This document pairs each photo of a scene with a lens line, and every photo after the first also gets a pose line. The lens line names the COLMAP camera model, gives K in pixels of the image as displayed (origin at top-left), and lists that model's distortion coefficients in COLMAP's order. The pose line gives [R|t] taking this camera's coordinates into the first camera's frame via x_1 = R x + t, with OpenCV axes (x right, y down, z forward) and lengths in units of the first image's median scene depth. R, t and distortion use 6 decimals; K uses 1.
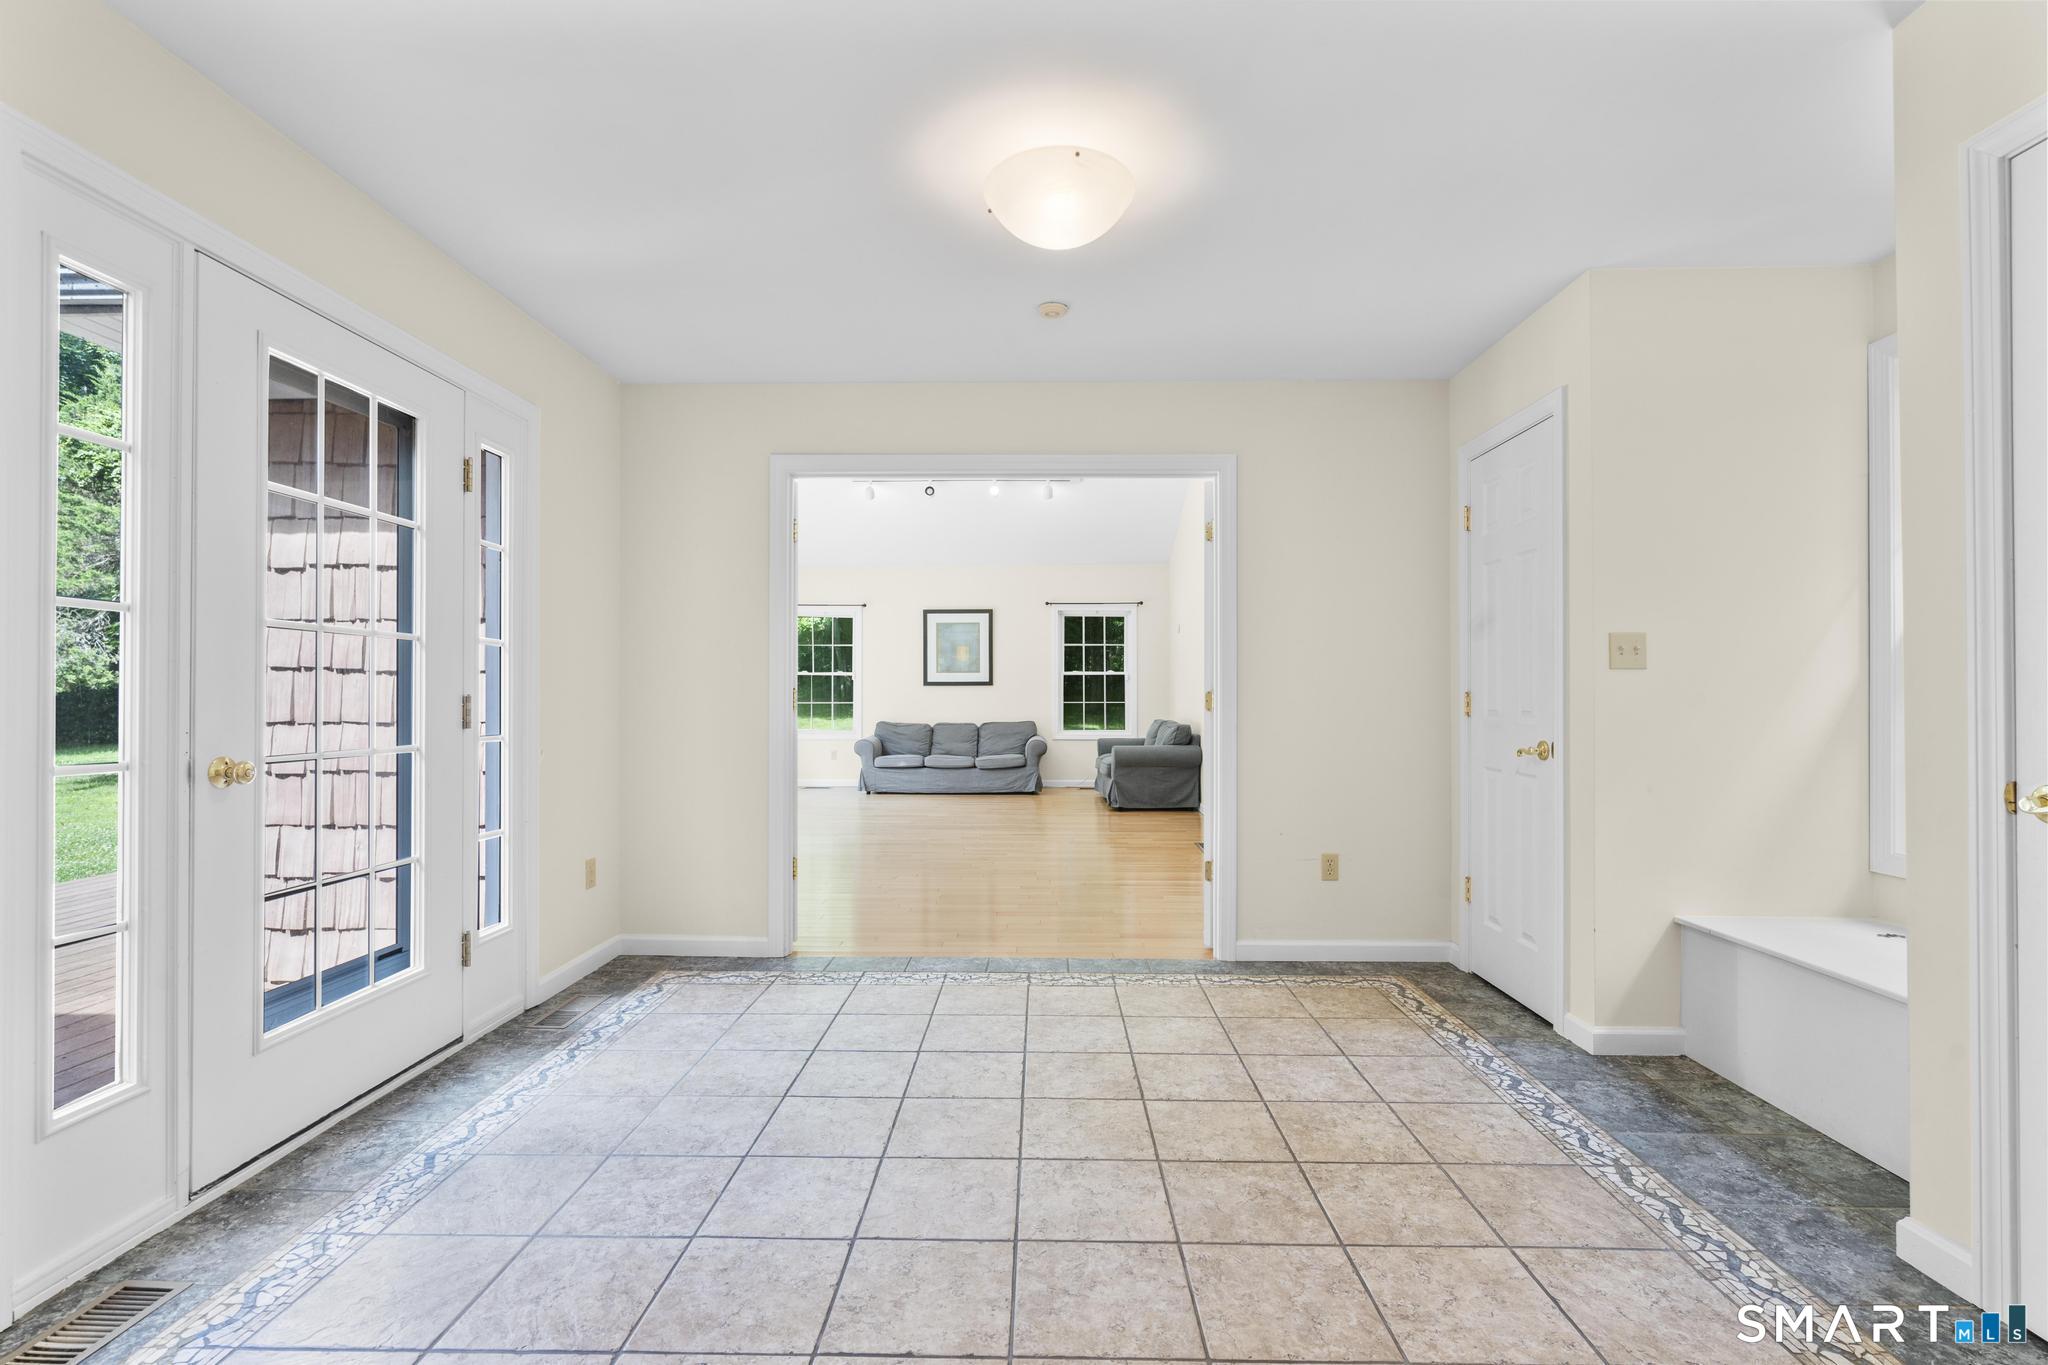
lens RADIAL K [[920.1, 0, 1021.4], [0, 920.1, 691.5], [0, 0, 1]] dist [-0.009838, 0.005844]
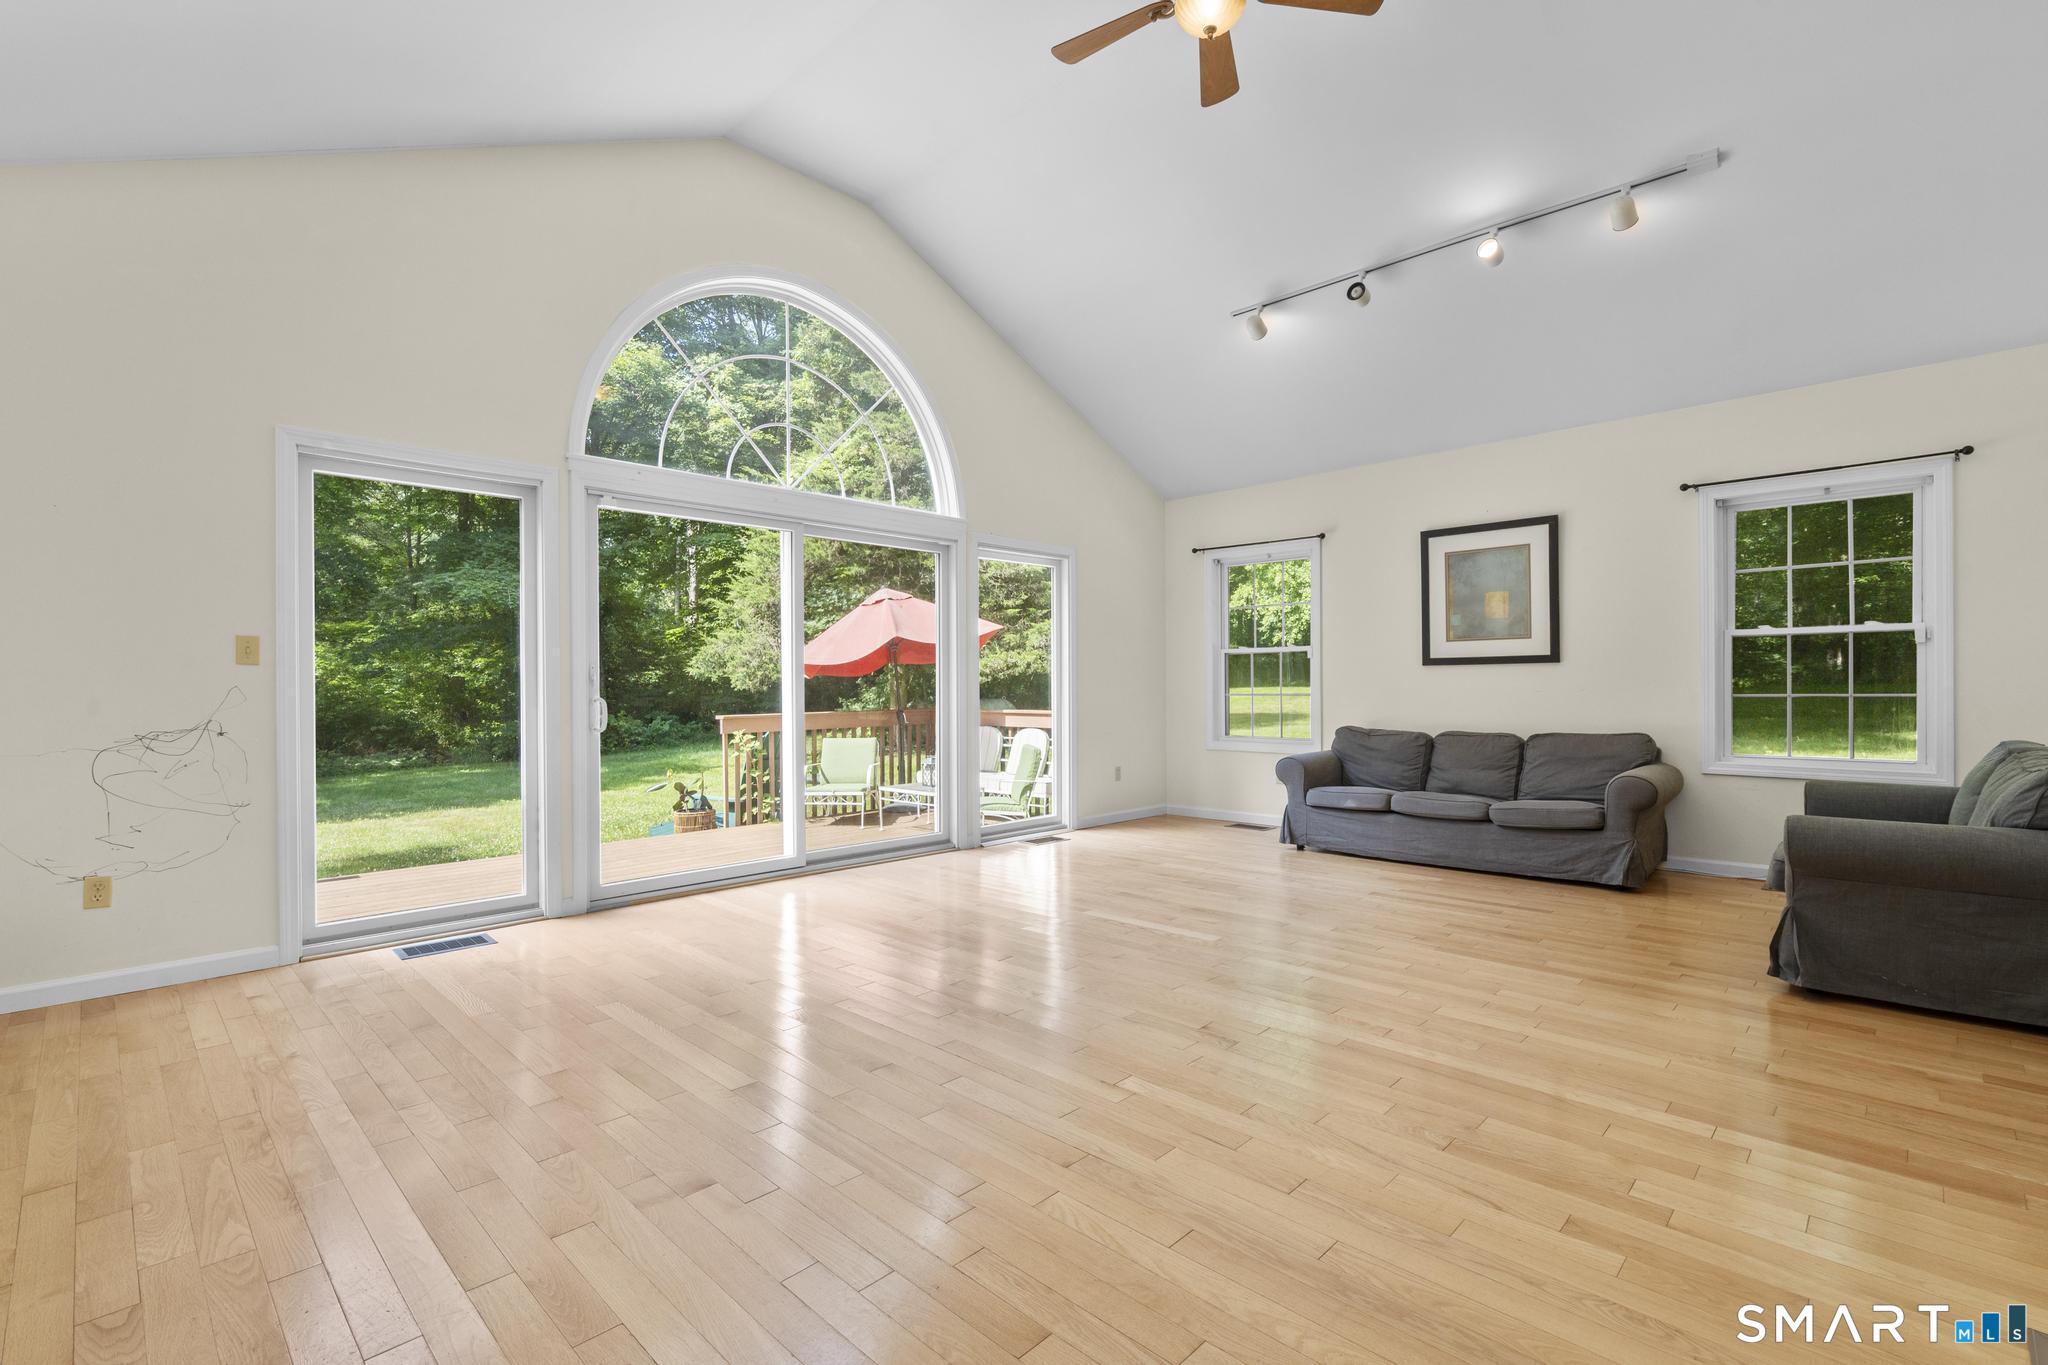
lens RADIAL K [[920.1, 0, 1024.4], [0, 920.1, 689.9], [0, 0, 1]] dist [-0.009838, 0.005844]
pose [[0.731730, -0.002495, -0.681590, 0.101832], [0.008820, 0.999944, 0.005809, 0.003386], [0.681538, -0.010262, 0.731711, 0.422025]]
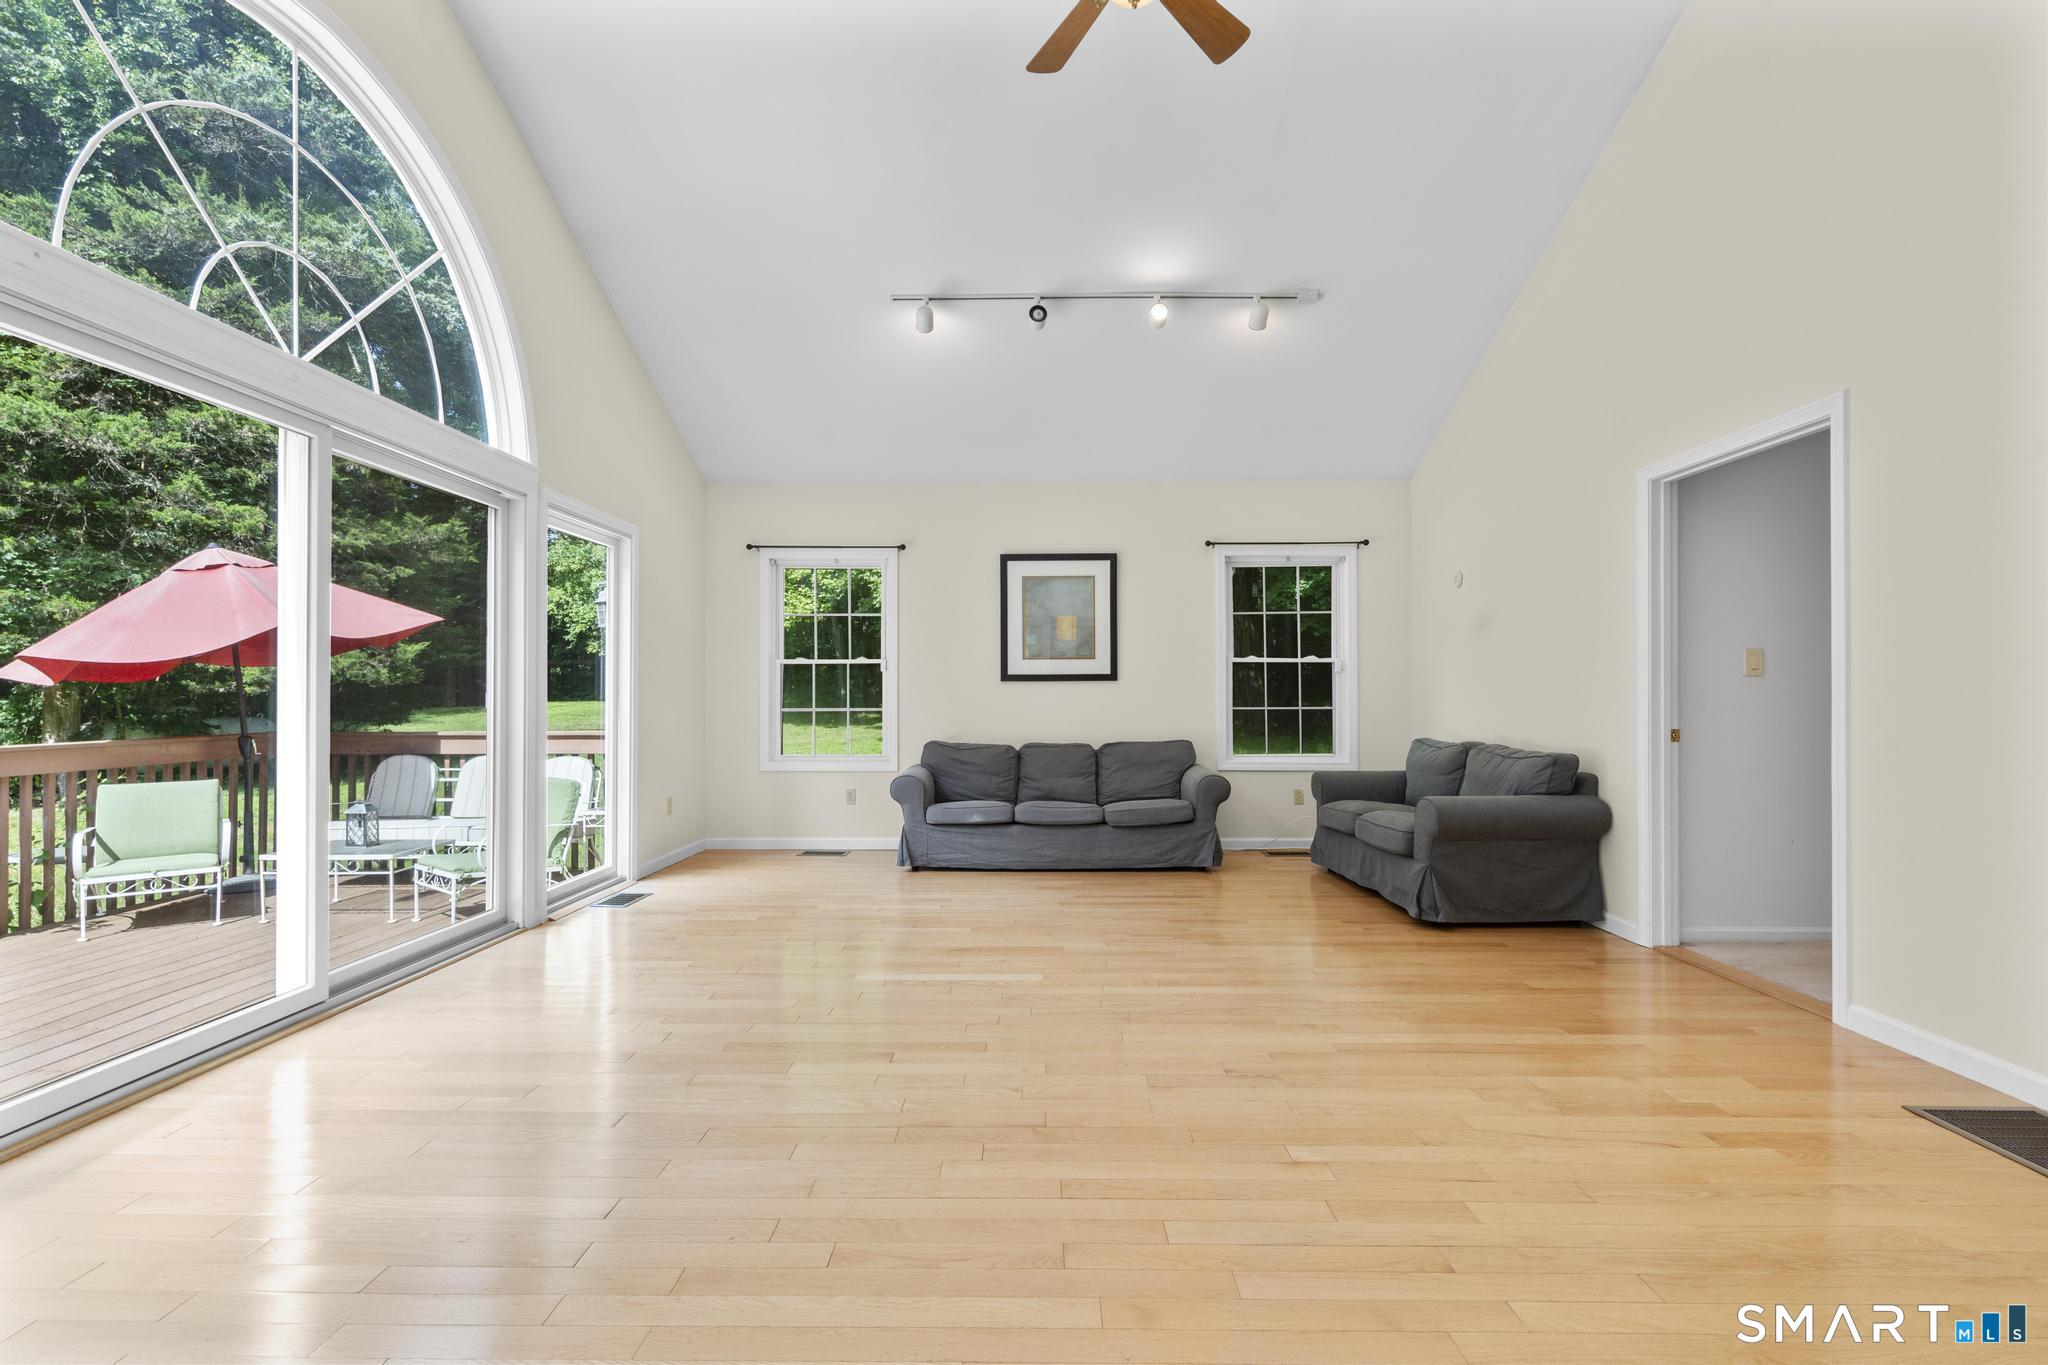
lens RADIAL K [[920.1, 0, 1025.0], [0, 920.1, 689.0], [0, 0, 1]] dist [-0.009838, 0.005844]
pose [[0.999964, -0.002101, 0.008198, -0.097078], [0.002157, 0.999975, -0.006739, 0.002864], [-0.008184, 0.006756, 0.999944, 0.406297]]
